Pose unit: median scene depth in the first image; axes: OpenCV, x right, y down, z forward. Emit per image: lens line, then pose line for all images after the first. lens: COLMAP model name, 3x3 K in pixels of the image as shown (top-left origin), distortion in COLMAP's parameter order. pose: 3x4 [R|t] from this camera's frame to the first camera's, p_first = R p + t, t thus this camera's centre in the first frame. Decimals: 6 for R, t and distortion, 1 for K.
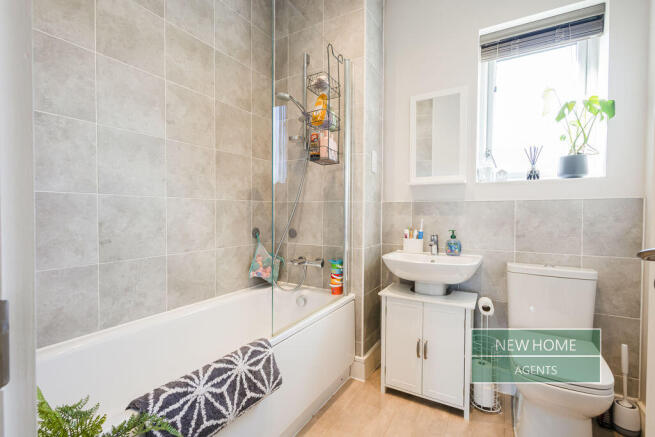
lens RADIAL K [[301.3, 0, 325.9], [0, 301.3, 217.1], [0, 0, 1]] dist [0.020069, -0.000250]
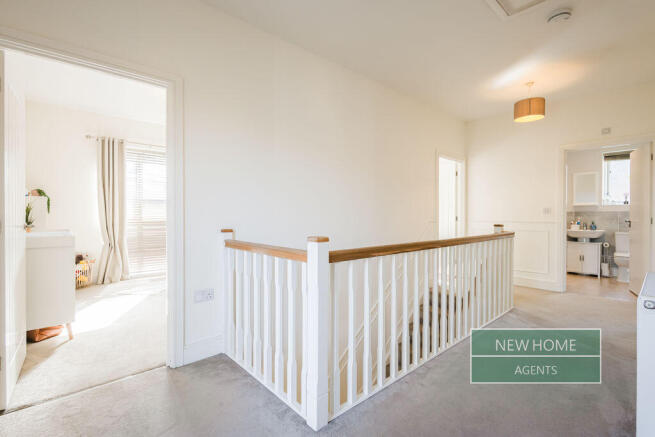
lens RADIAL K [[301.3, 0, 327.5], [0, 301.3, 217.6], [0, 0, 1]] dist [0.020069, -0.000250]
pose [[0.965873, 0.003662, -0.258991, -1.310942], [-0.005848, 0.999953, -0.007673, 0.044660], [0.258951, 0.008925, 0.965849, -2.560043]]
